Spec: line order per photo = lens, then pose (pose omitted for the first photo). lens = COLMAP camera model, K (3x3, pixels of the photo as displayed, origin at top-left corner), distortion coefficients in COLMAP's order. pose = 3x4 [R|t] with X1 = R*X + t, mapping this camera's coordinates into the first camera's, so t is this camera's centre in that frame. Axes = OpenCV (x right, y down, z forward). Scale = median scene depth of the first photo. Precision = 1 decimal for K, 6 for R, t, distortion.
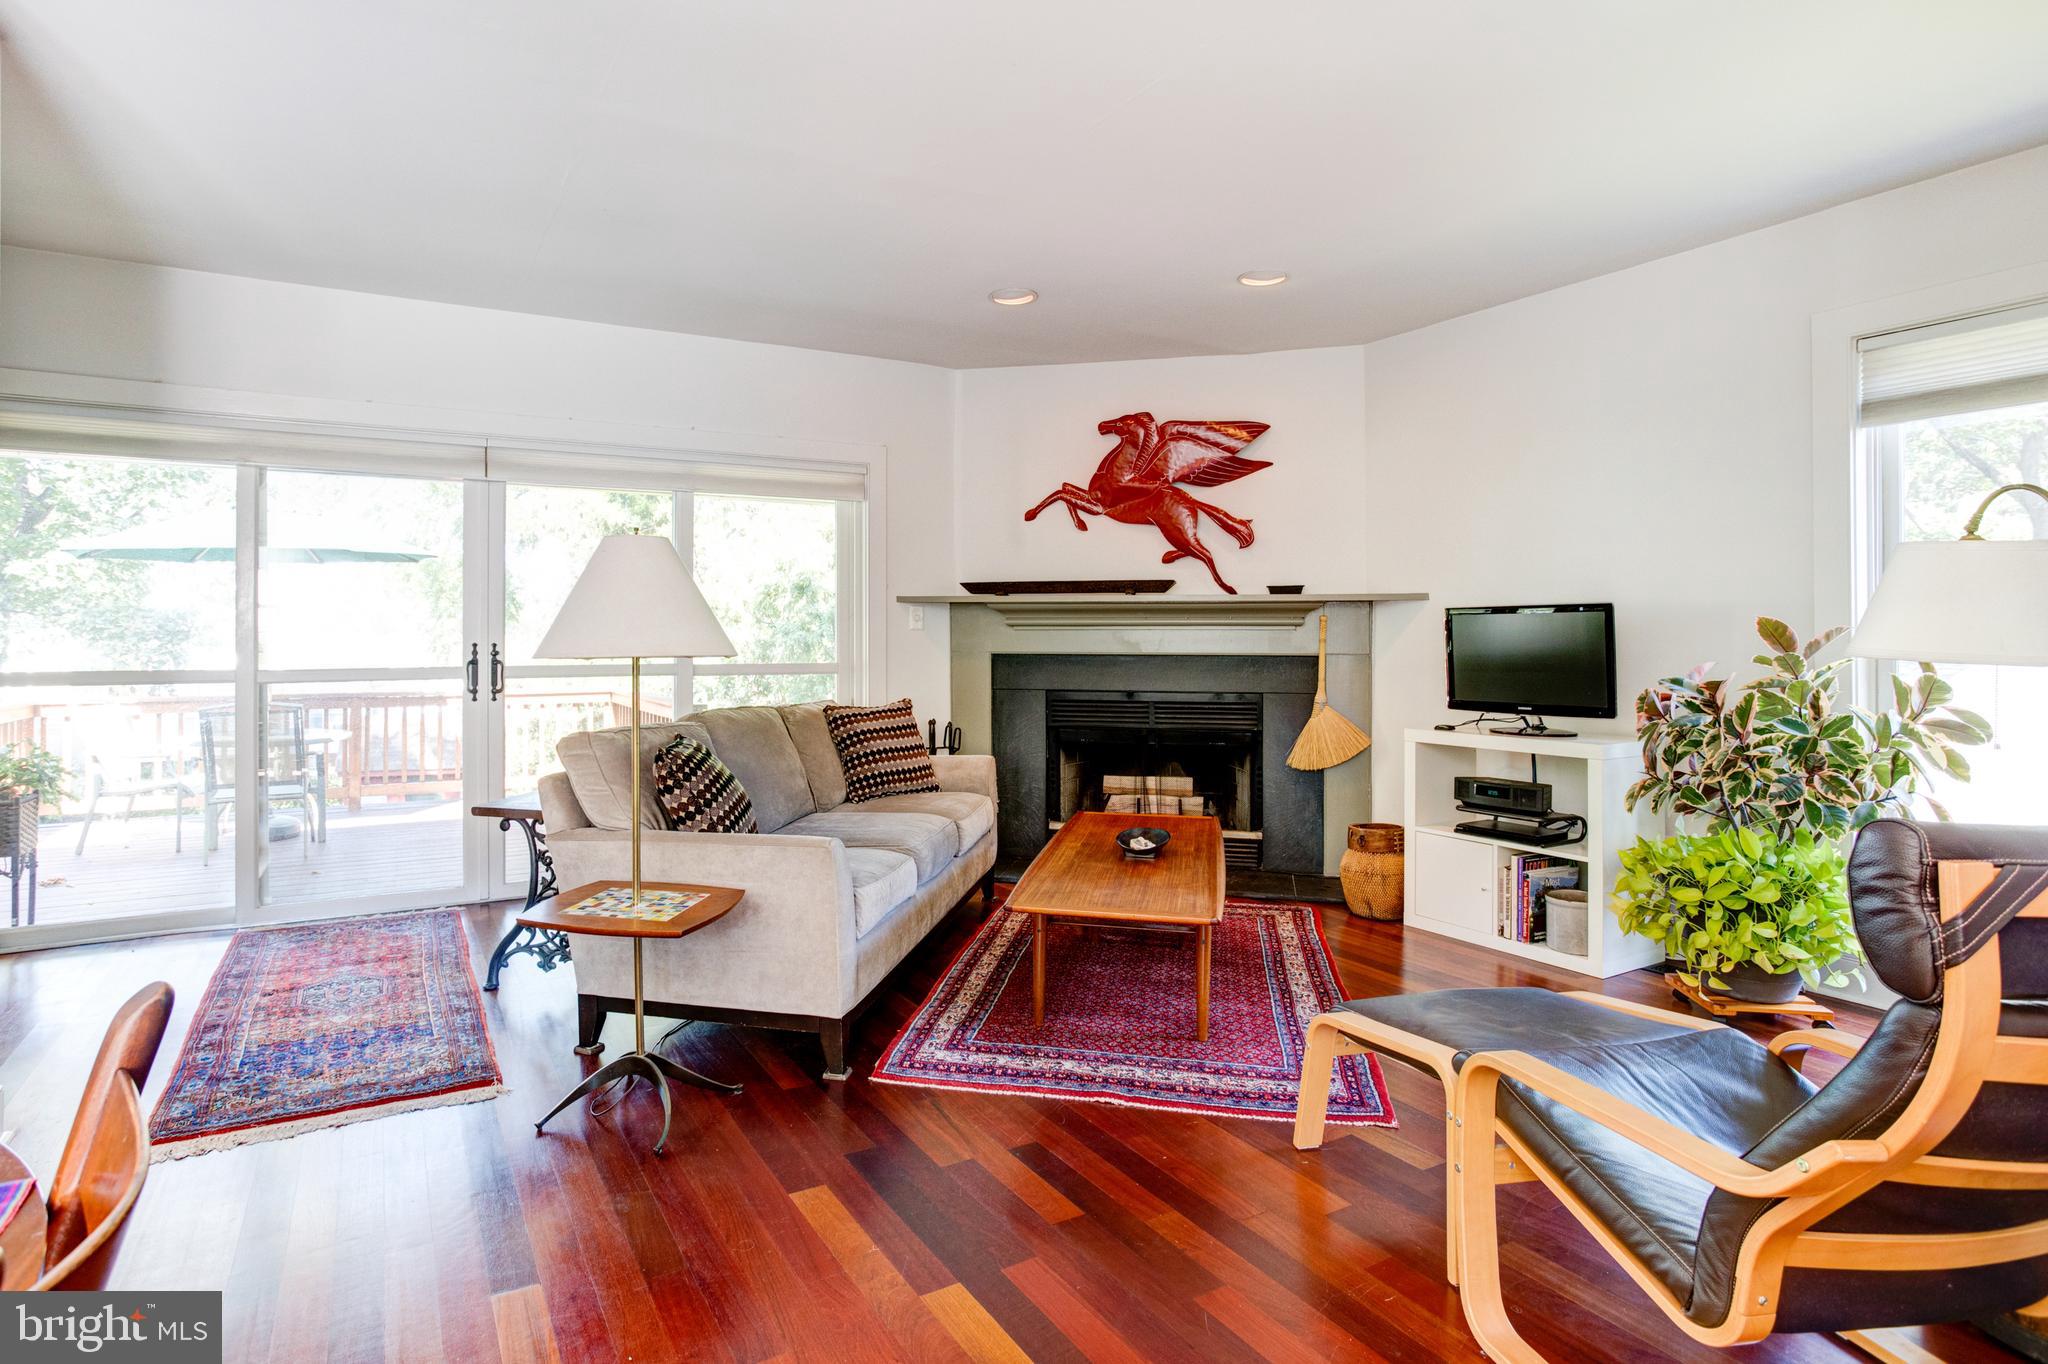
lens RADIAL K [[1100.5, 0, 984.6], [0, 1100.5, 634.5], [0, 0, 1]] dist [-0.067495, 0.043190]
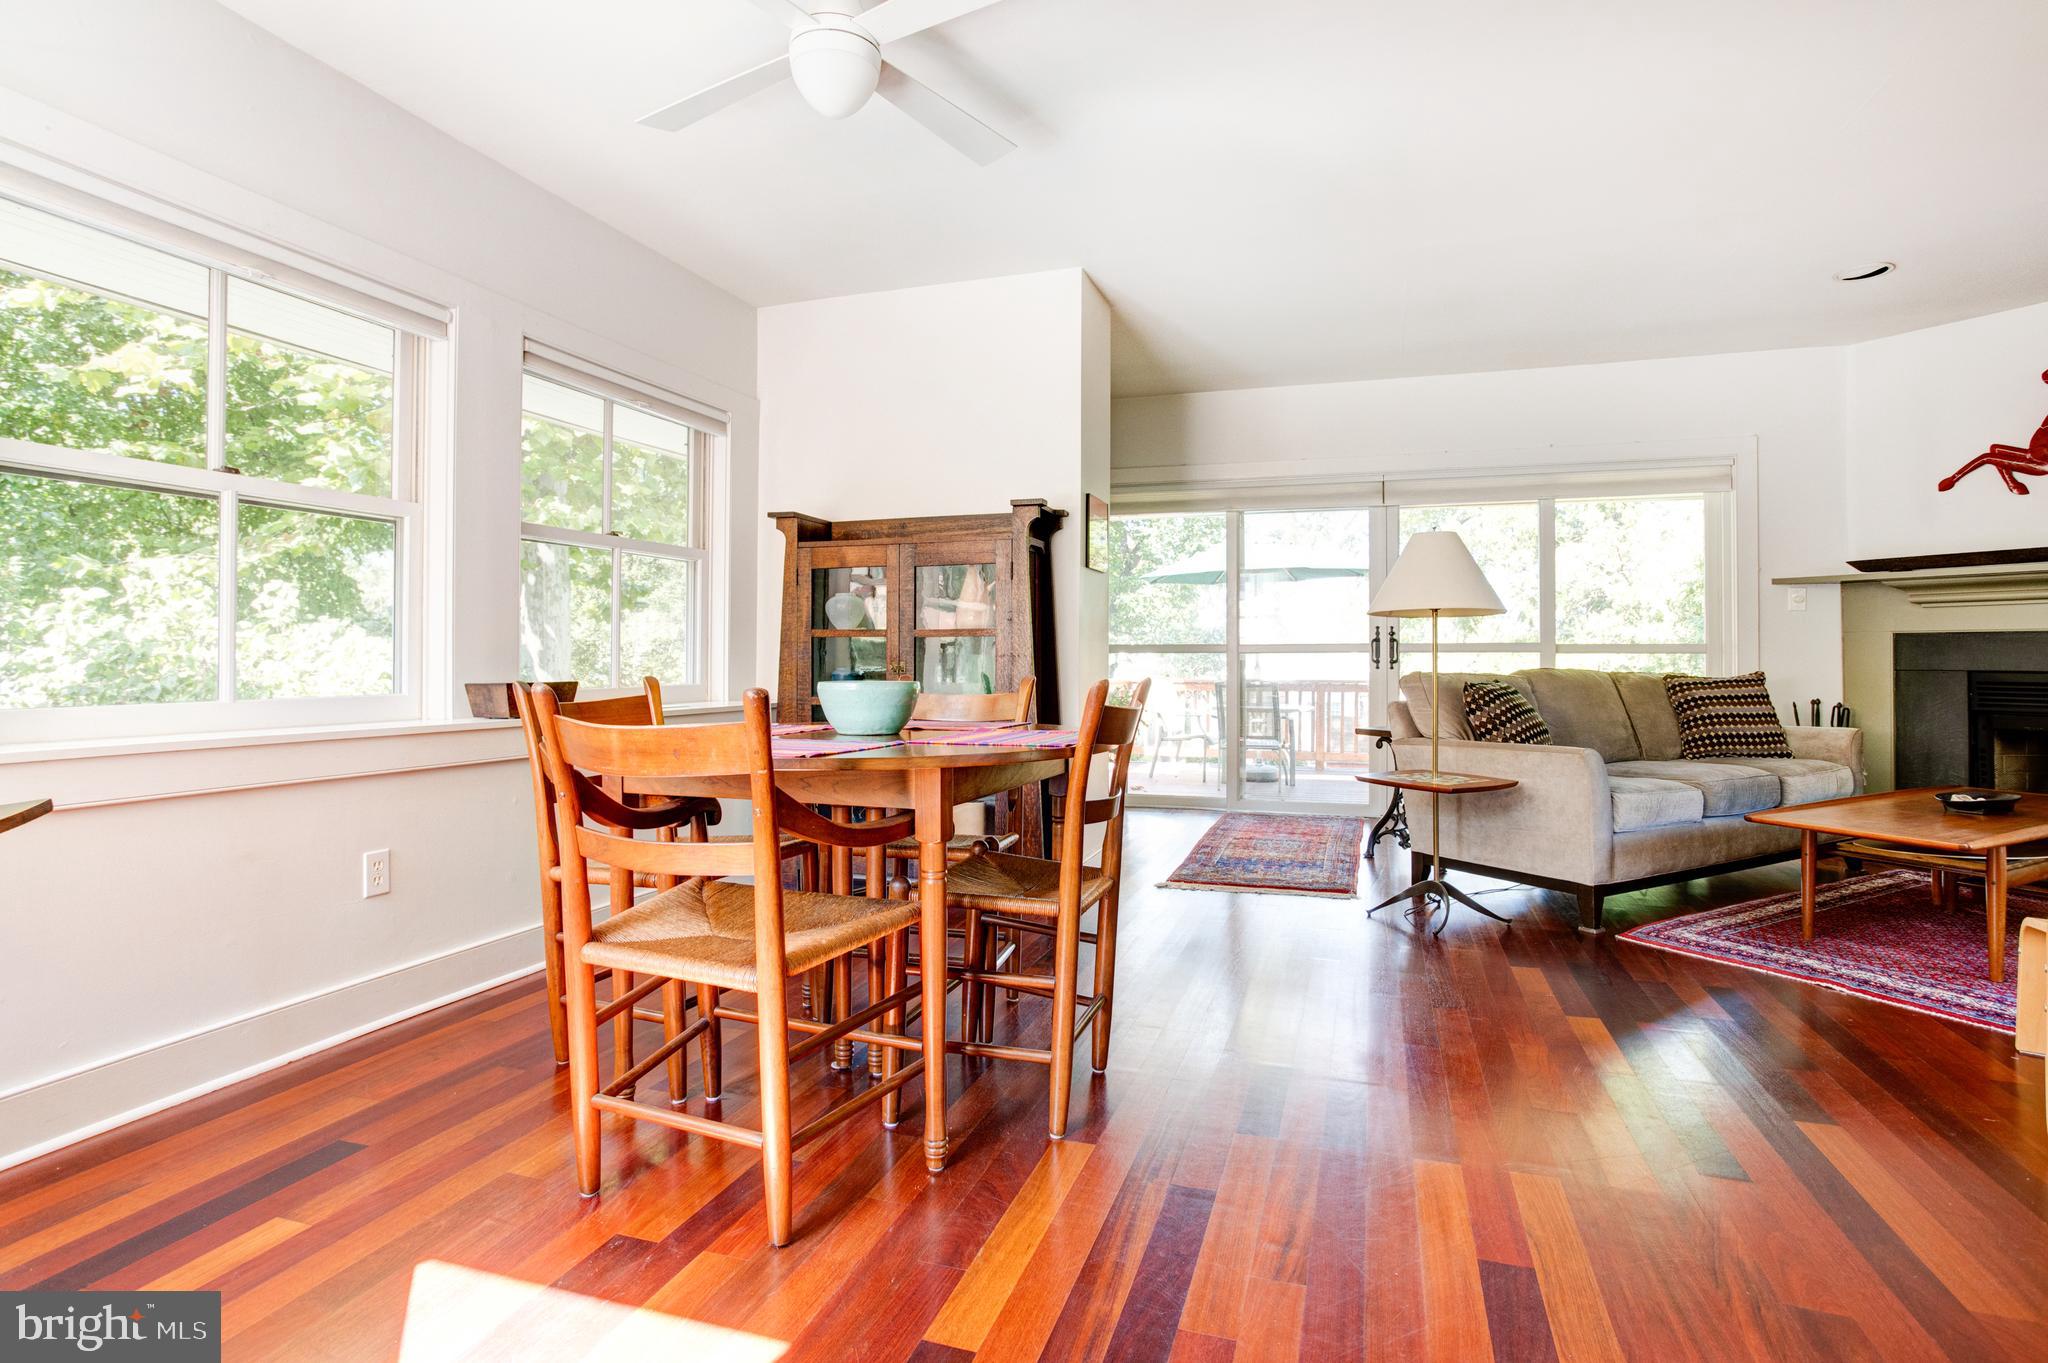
lens RADIAL K [[1100.5, 0, 984.6], [0, 1100.5, 634.0], [0, 0, 1]] dist [-0.067495, 0.043190]
pose [[0.652905, -0.017908, -0.757228, 0.241922], [-0.000296, 0.999714, -0.023897, 0.050249], [0.757440, 0.015826, 0.652713, -0.261799]]
